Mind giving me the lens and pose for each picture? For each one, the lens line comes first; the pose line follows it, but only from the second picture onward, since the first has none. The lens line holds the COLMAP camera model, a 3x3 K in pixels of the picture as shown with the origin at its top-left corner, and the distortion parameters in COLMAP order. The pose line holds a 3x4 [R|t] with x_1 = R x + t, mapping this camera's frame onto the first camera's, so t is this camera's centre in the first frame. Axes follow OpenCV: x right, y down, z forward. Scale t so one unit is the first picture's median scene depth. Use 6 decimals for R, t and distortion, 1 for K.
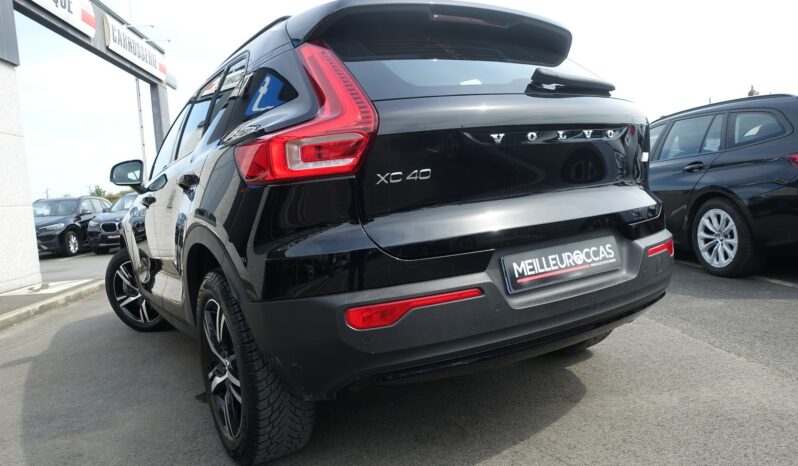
lens RADIAL K [[556.8, 0, 399.0], [0, 556.8, 233.0], [0, 0, 1]] dist [-0.005273, 0.000733]
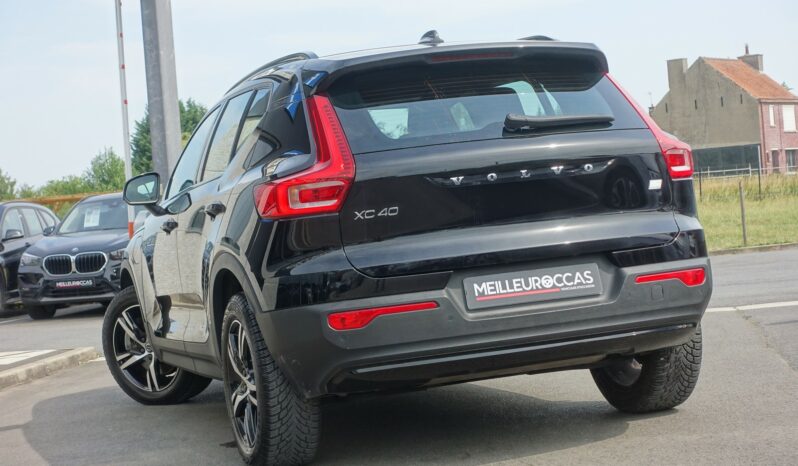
lens RADIAL K [[1601.6, 0, 399.0], [0, 1601.6, 233.0], [0, 0, 1]] dist [-0.022043, -0.051161]
pose [[0.971558, -0.000156, -0.236802, 0.751741], [-0.008576, 0.999321, -0.035843, 0.060610], [0.236647, 0.036854, 0.970897, -2.066287]]
